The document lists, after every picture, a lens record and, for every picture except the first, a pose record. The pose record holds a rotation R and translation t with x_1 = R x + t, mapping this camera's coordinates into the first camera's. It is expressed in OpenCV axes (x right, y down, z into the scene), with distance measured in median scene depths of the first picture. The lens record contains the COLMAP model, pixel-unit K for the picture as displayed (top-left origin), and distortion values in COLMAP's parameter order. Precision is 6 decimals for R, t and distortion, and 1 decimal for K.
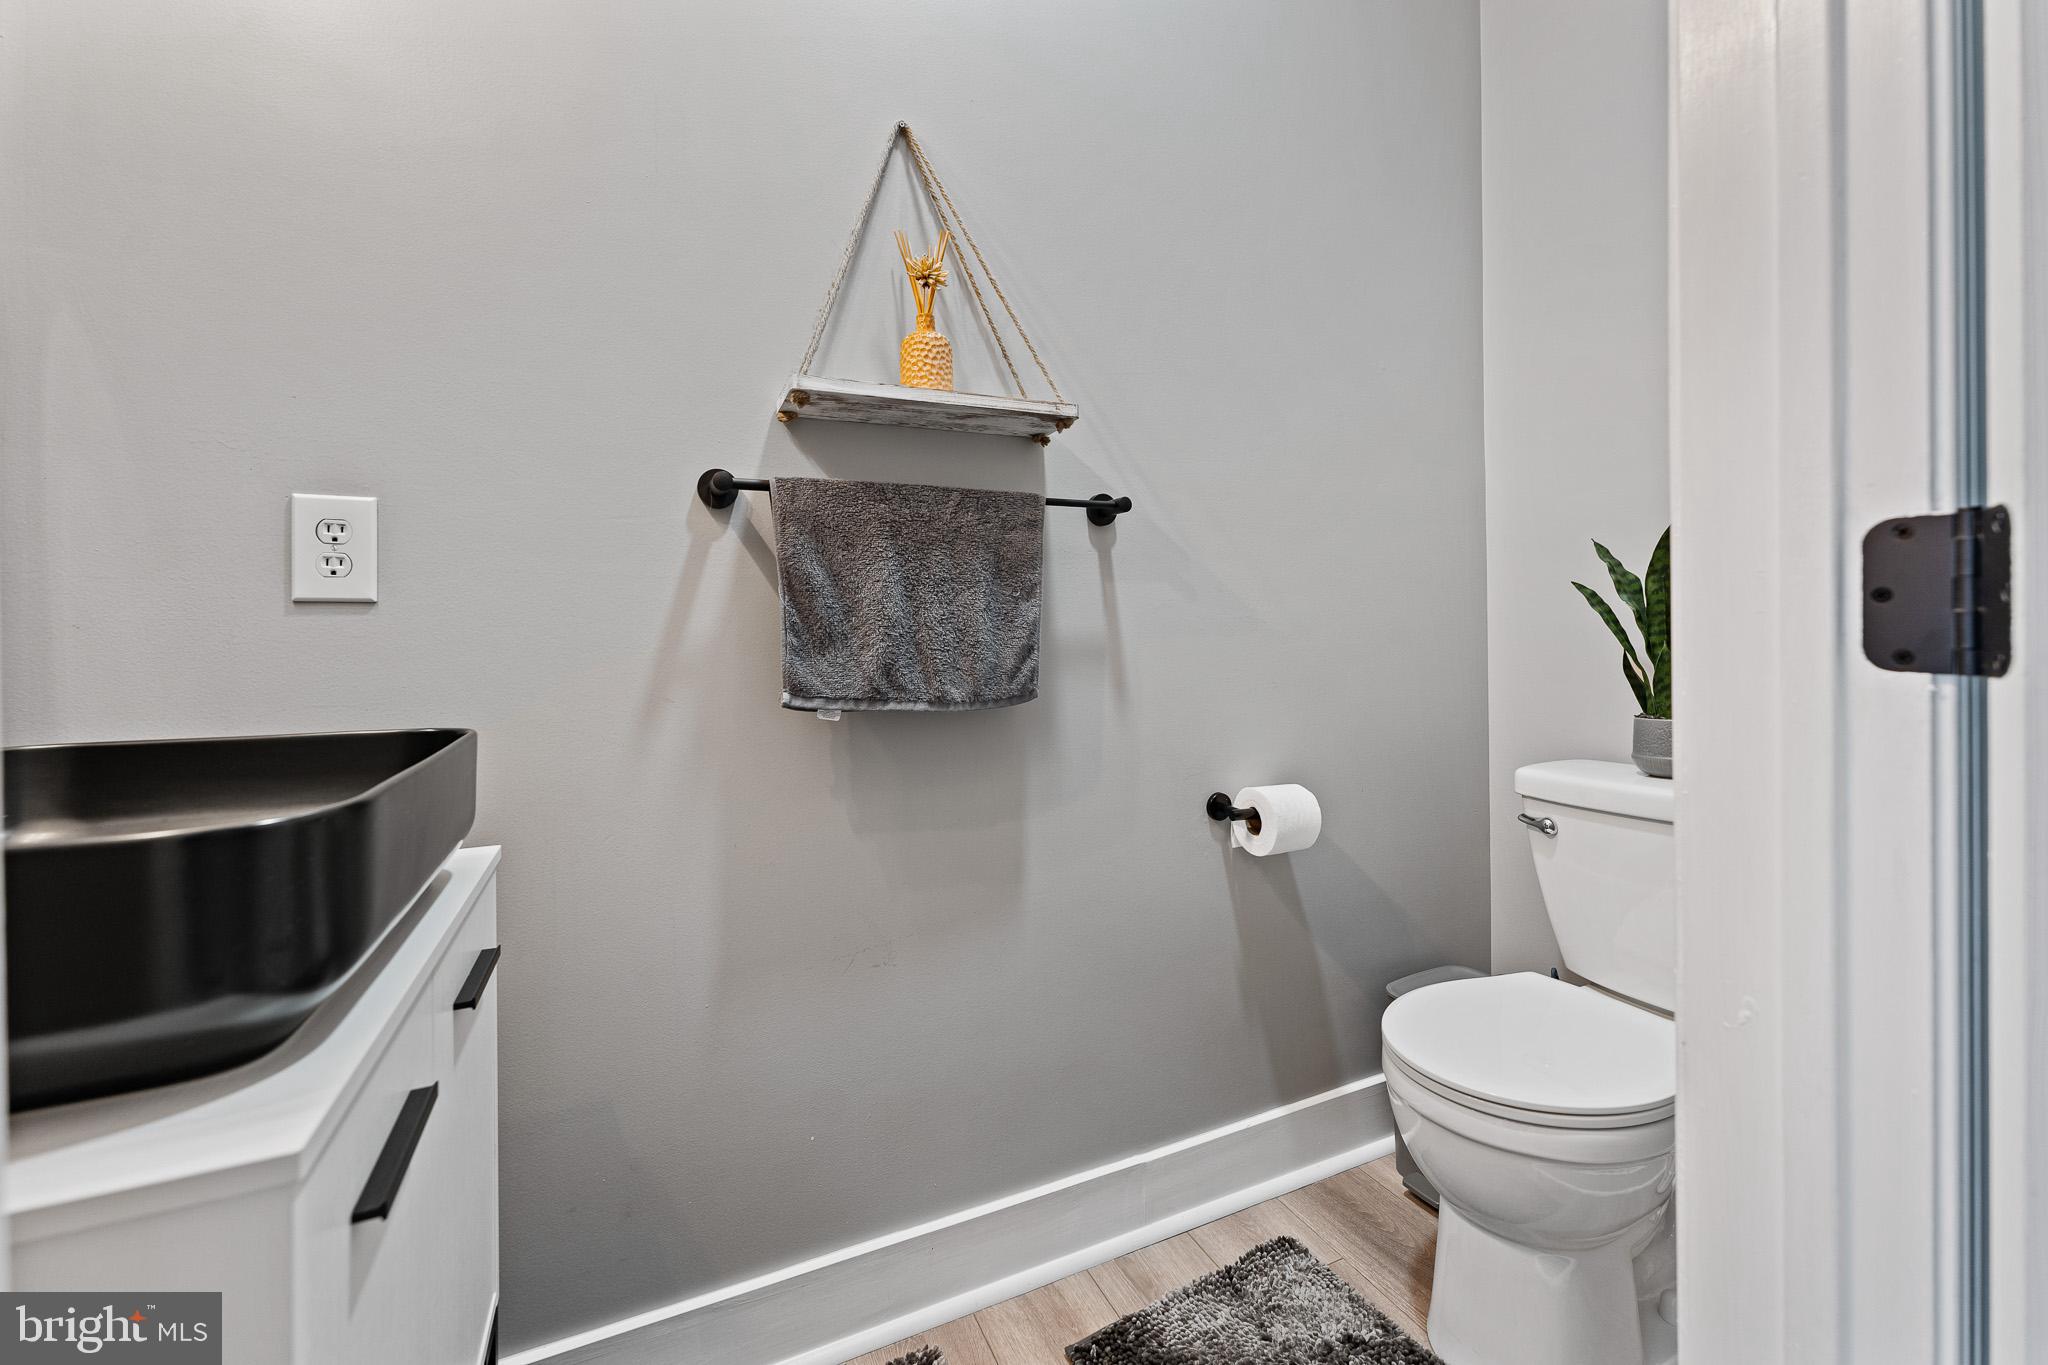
lens RADIAL K [[829.1, 0, 1019.8], [0, 829.1, 622.4], [0, 0, 1]] dist [-0.001068, -0.000759]
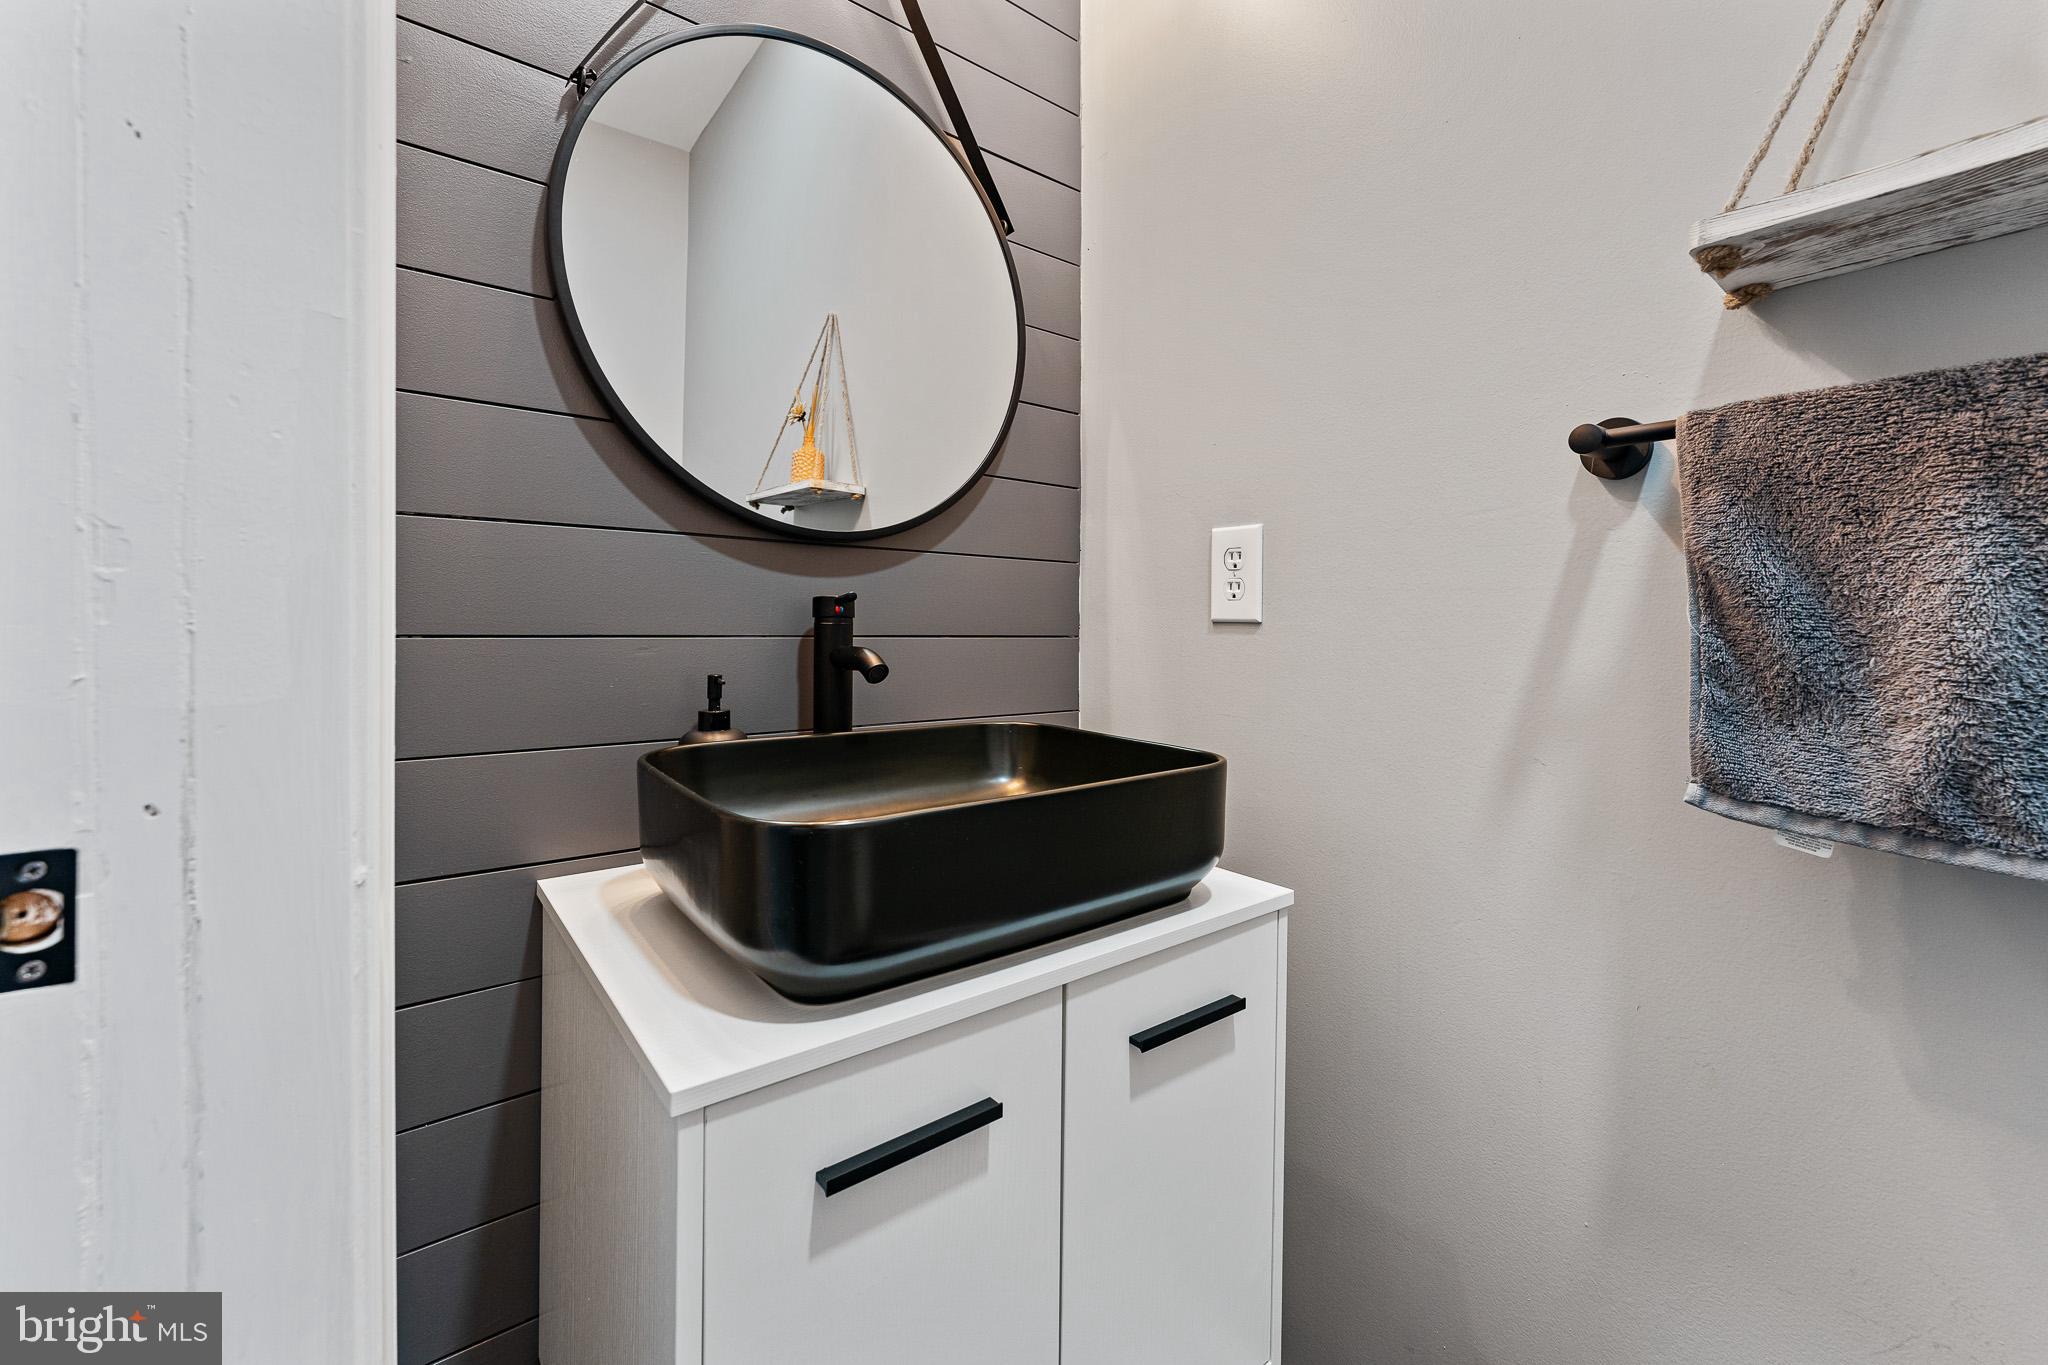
lens RADIAL K [[829.1, 0, 1039.9], [0, 829.1, 626.2], [0, 0, 1]] dist [-0.001068, -0.000759]
pose [[0.244865, 0.015397, -0.969435, 0.156646], [-0.006687, 0.999877, 0.014191, -0.028909], [0.969534, 0.003007, 0.244938, 0.407270]]
